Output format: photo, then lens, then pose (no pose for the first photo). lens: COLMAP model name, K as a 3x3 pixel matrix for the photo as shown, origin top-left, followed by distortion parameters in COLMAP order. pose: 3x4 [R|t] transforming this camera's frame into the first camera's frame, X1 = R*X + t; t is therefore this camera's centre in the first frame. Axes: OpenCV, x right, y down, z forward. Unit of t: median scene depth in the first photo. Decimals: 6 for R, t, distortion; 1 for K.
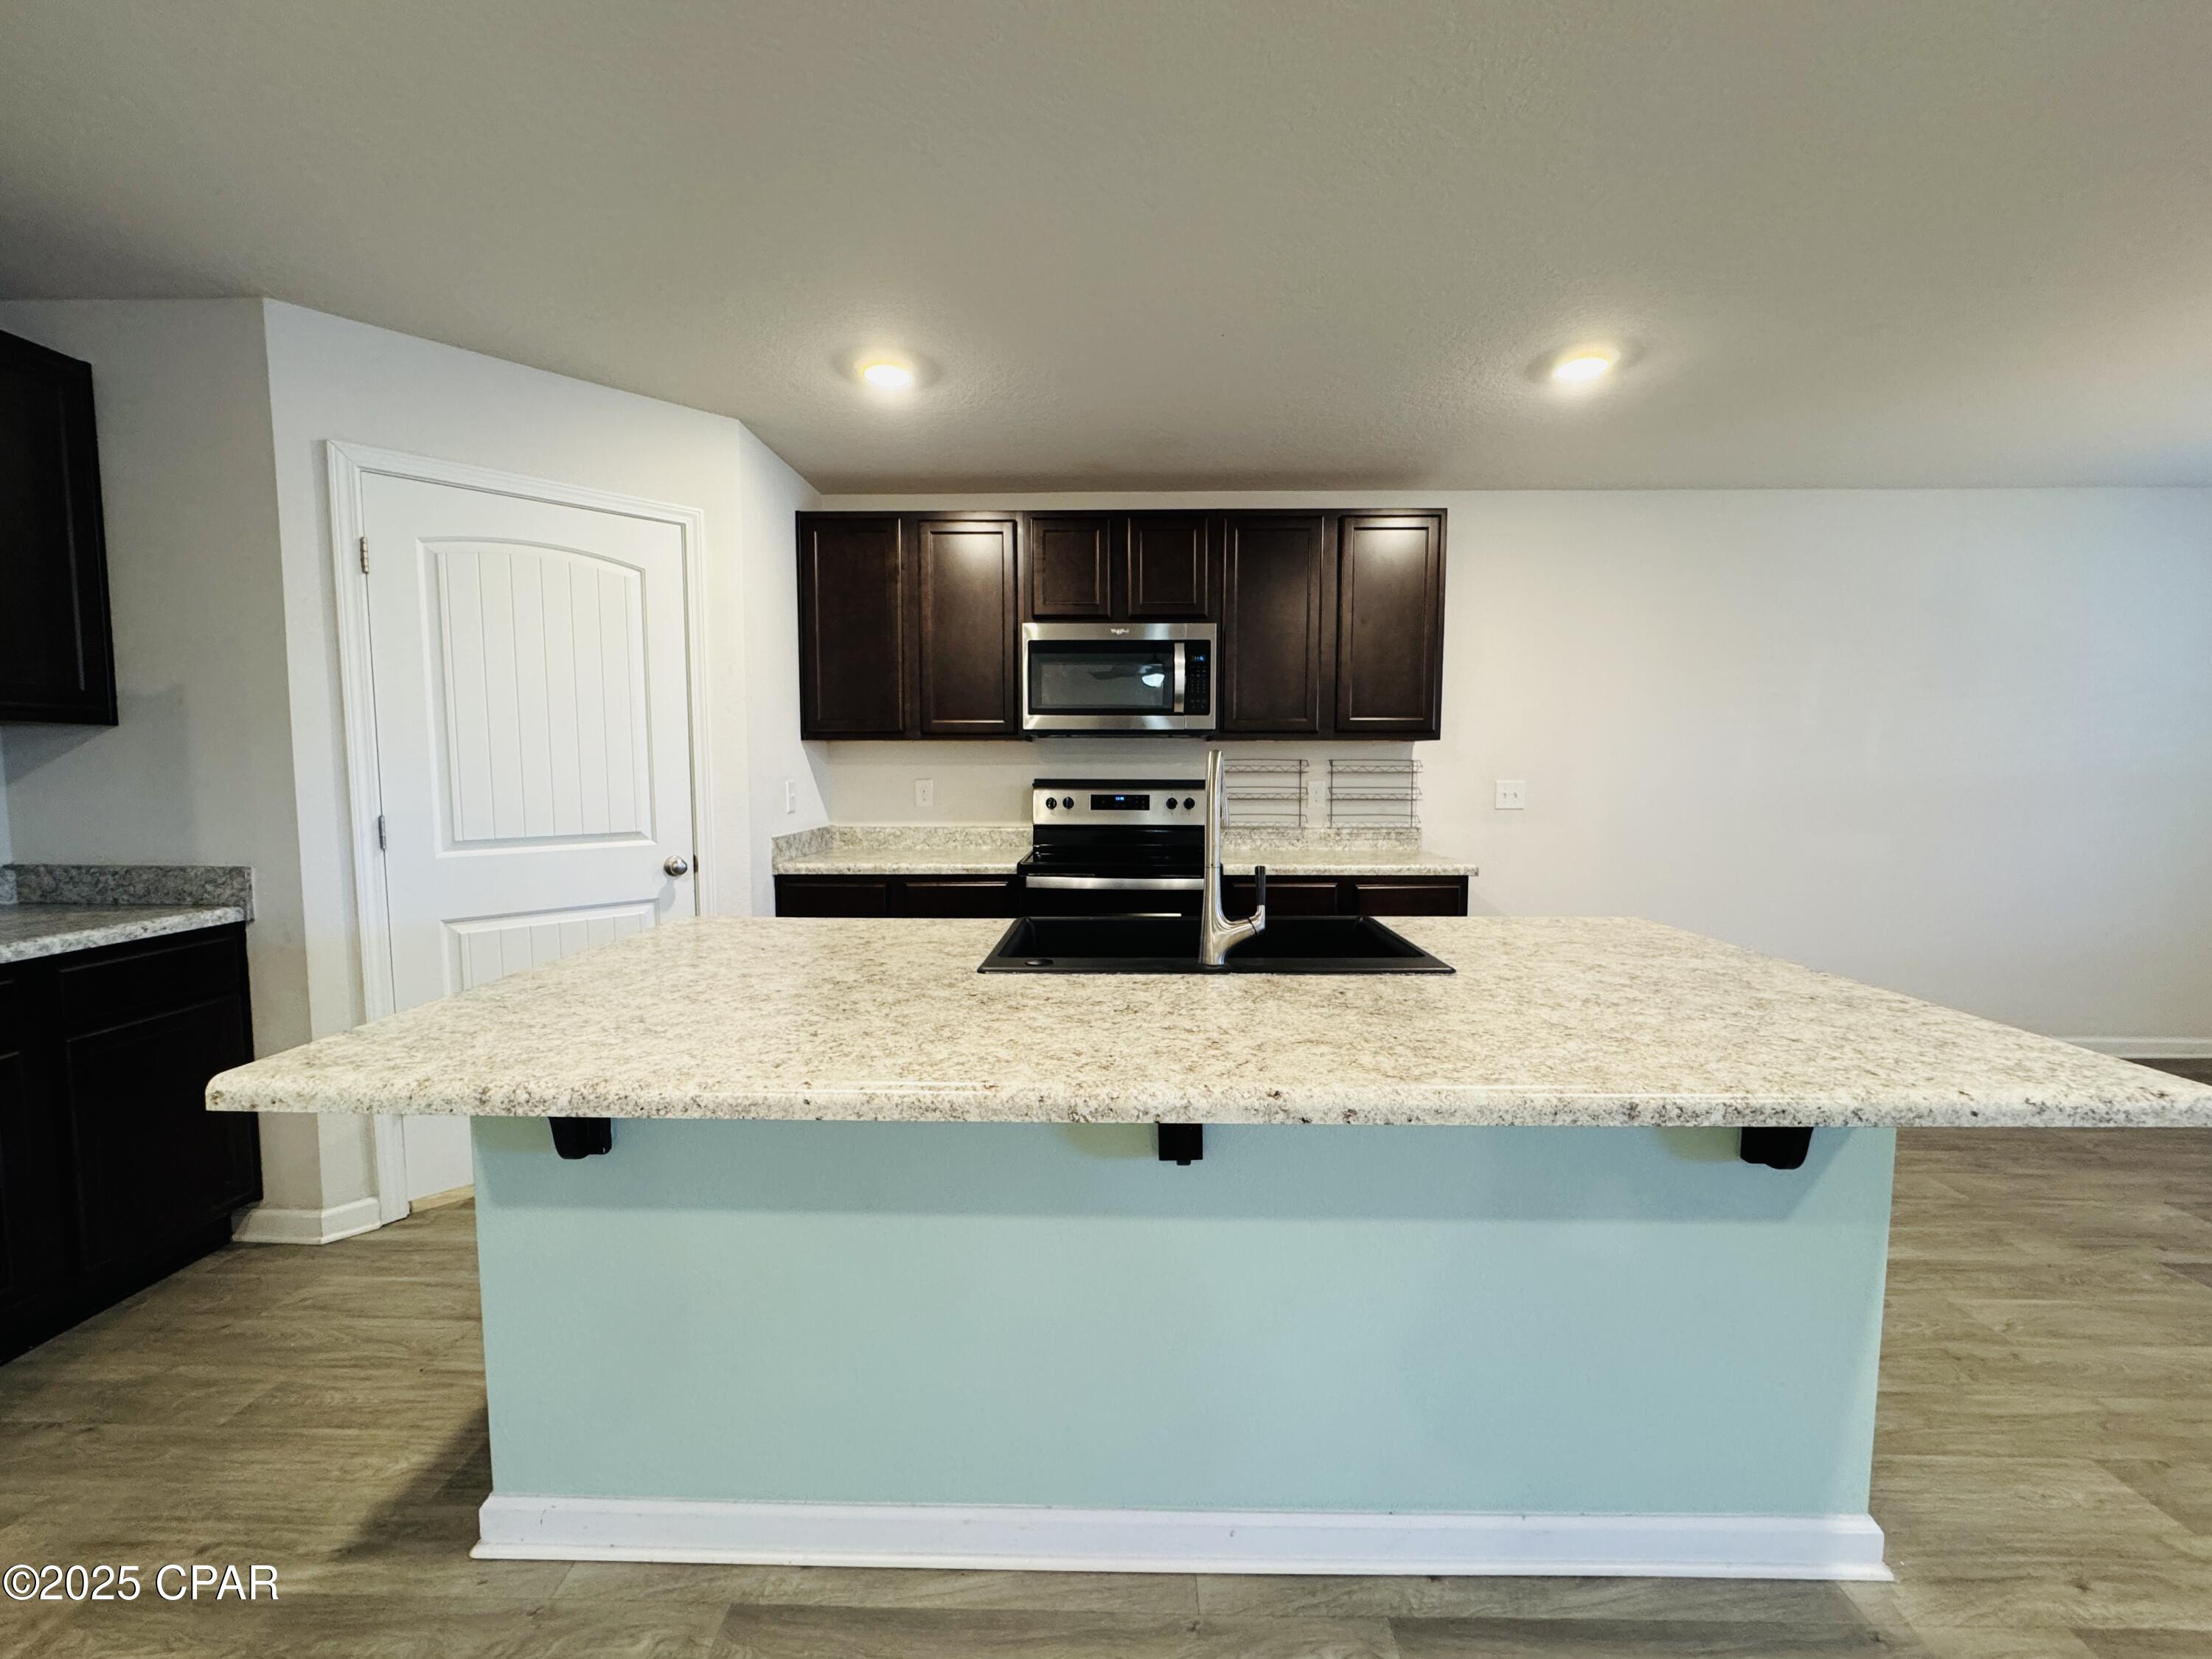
lens RADIAL K [[883.4, 0, 1106.0], [0, 883.4, 829.5], [0, 0, 1]] dist [-0.001891, -0.000451]
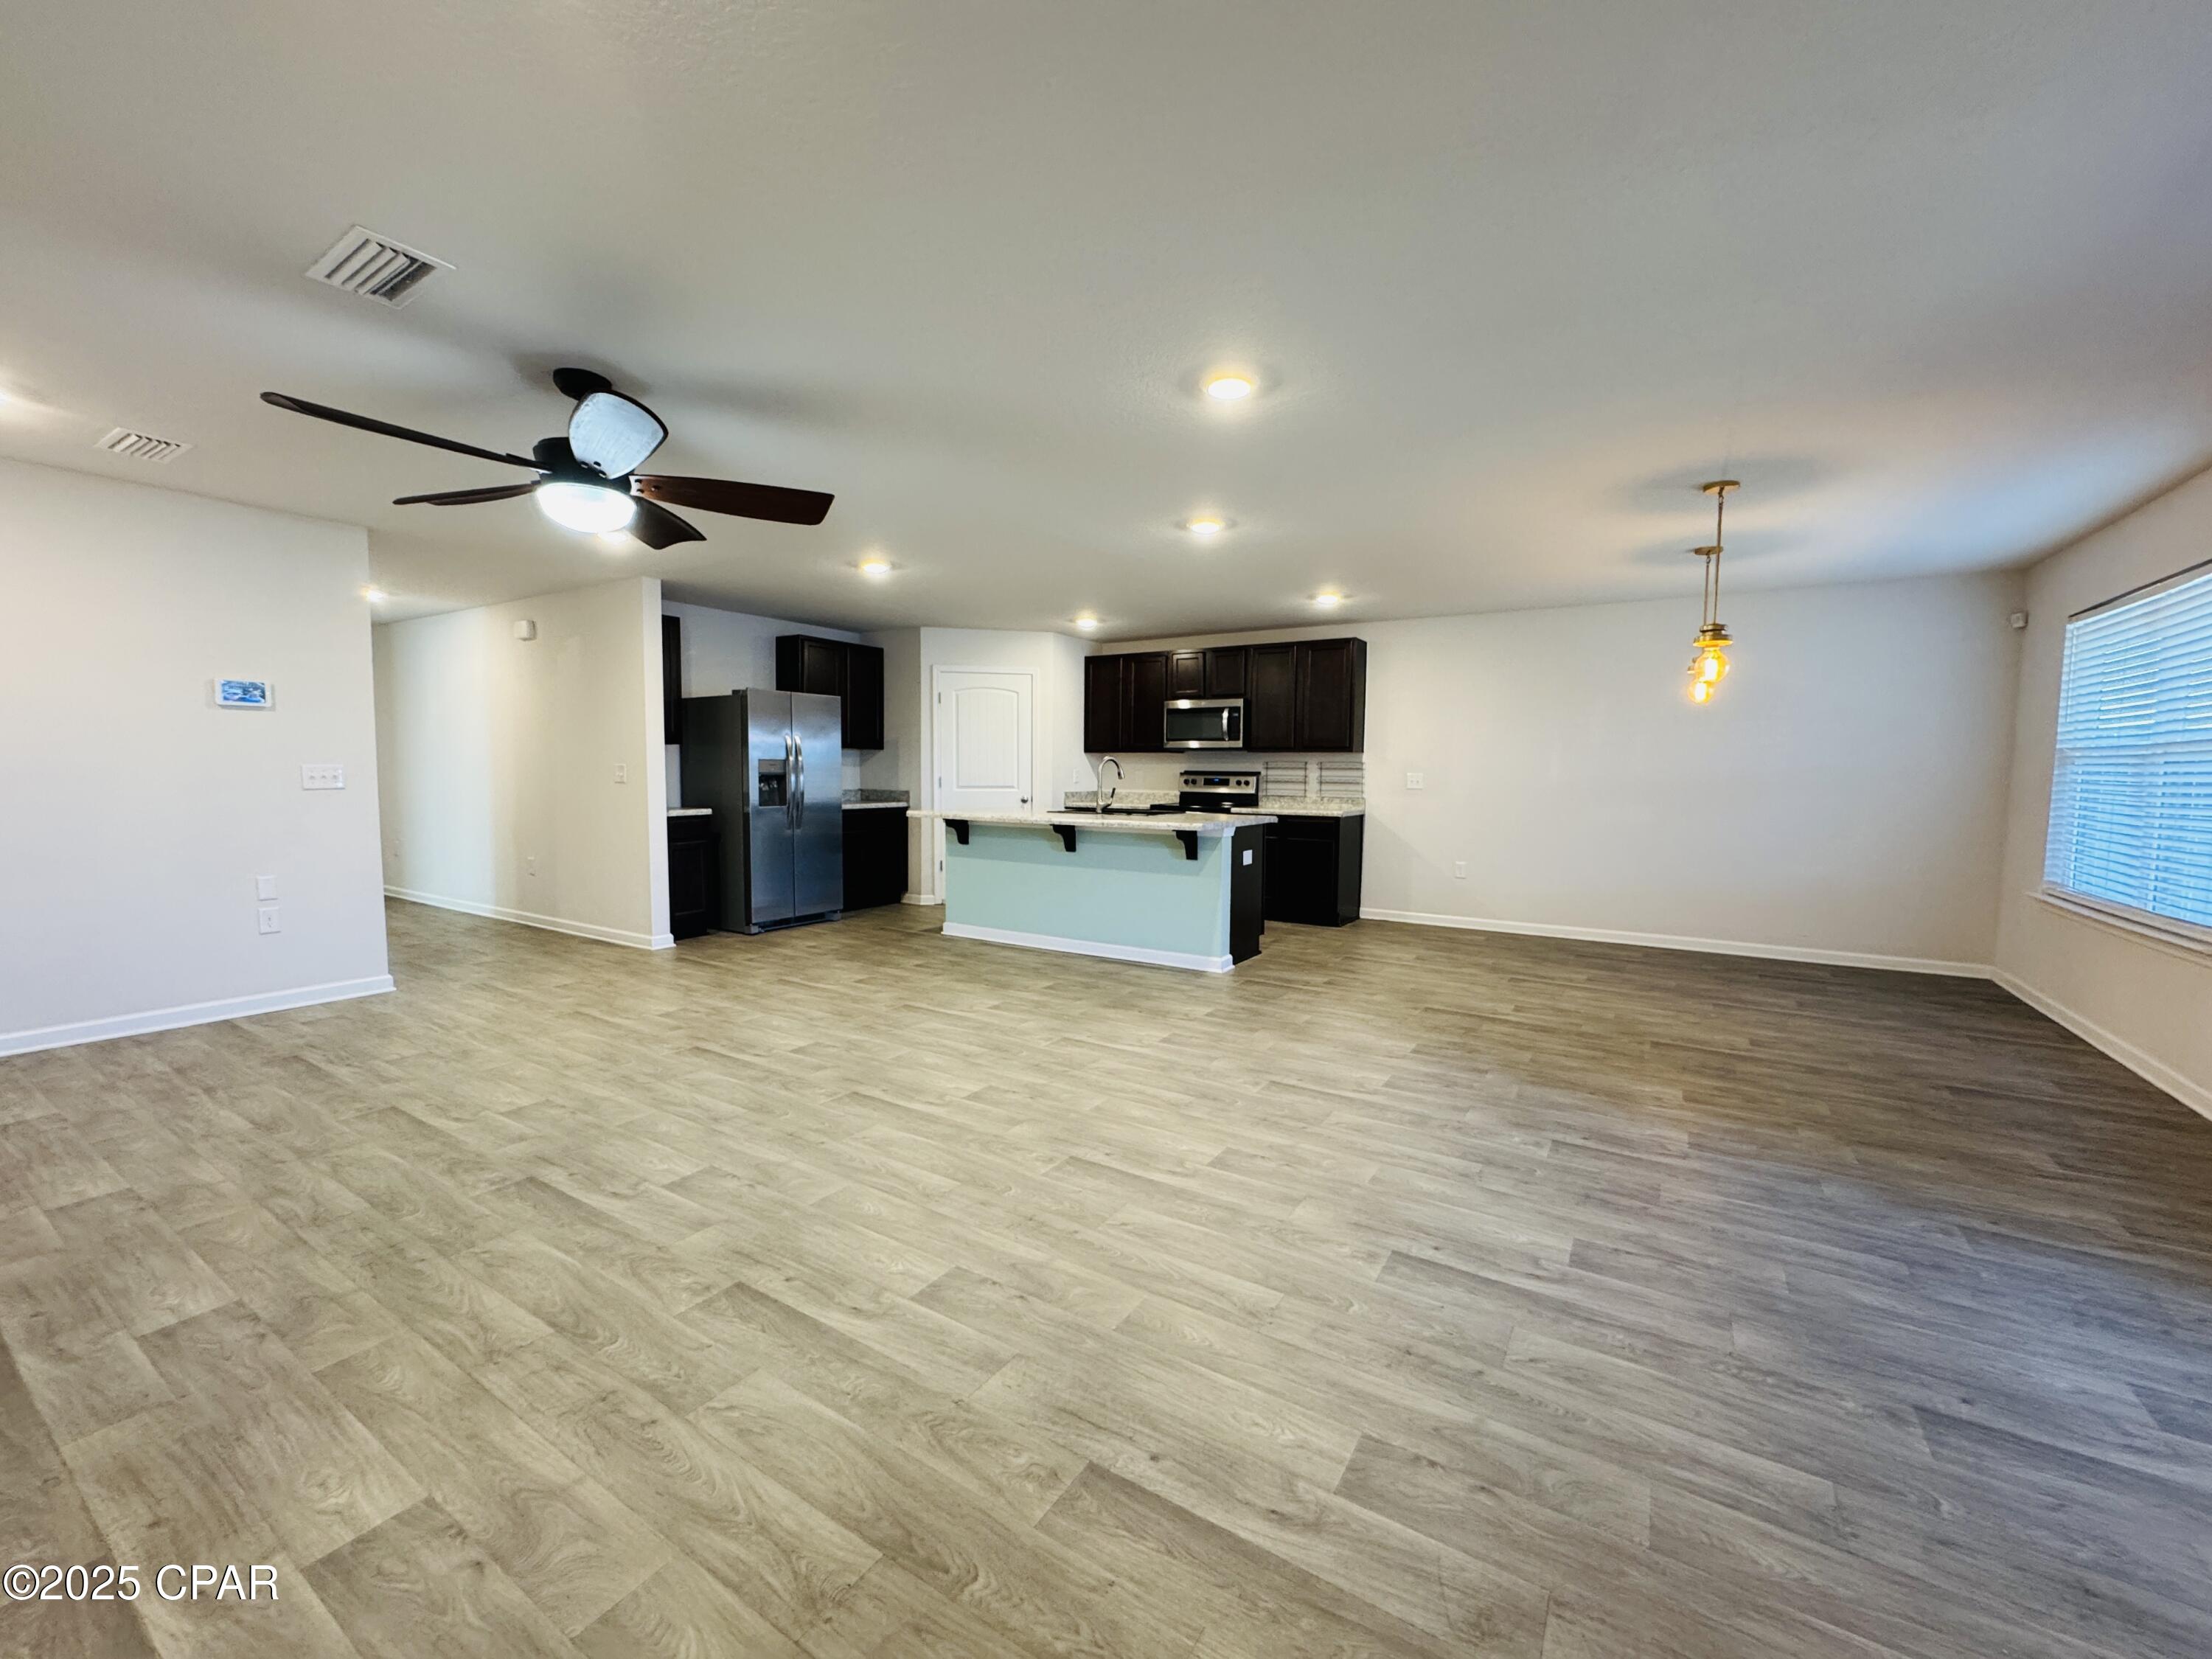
lens RADIAL K [[888.2, 0, 1093.9], [0, 888.2, 830.9], [0, 0, 1]] dist [0.003911, -0.002516]
pose [[0.846197, 0.044046, -0.531047, 0.964247], [-0.049926, 0.998748, 0.003284, 0.100280], [0.530527, 0.023734, 0.847336, -1.009423]]
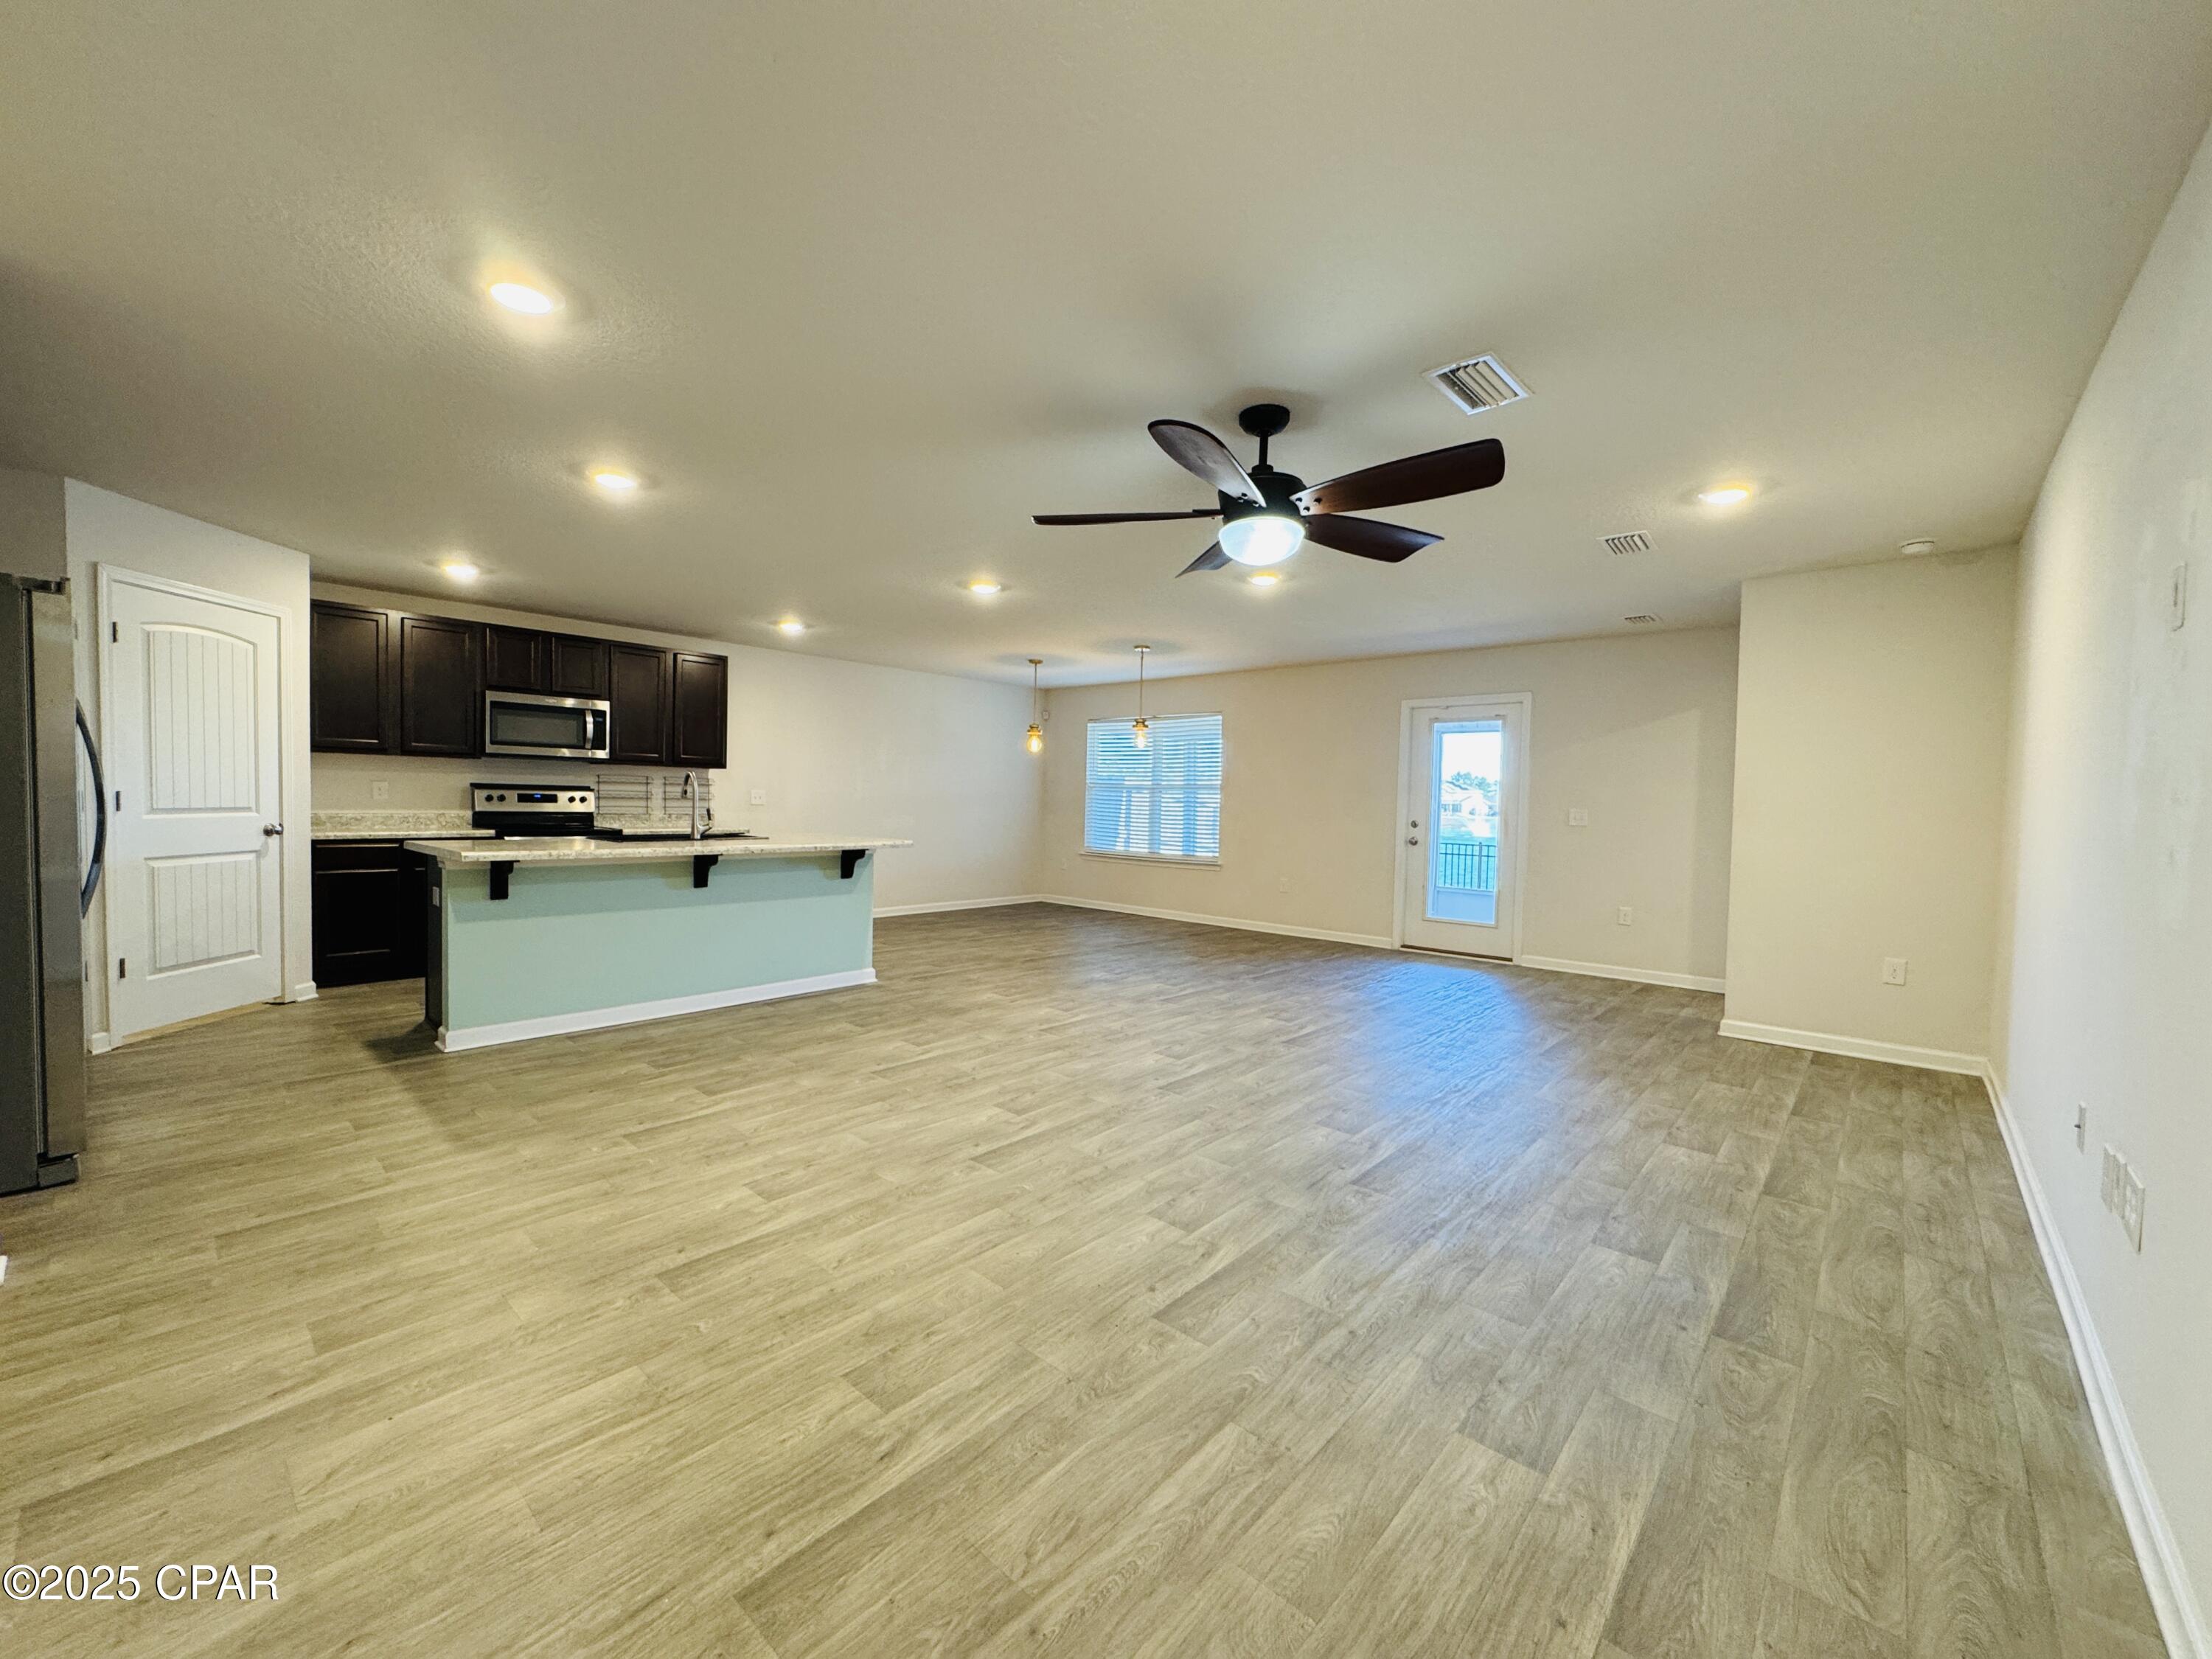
lens RADIAL K [[883.4, 0, 1106.0], [0, 883.4, 829.5], [0, 0, 1]] dist [-0.001891, -0.000451]
pose [[0.658870, -0.014130, 0.752124, -0.582822], [0.035738, 0.999283, -0.012533, 0.096351], [-0.751407, 0.035137, 0.658903, -0.994391]]
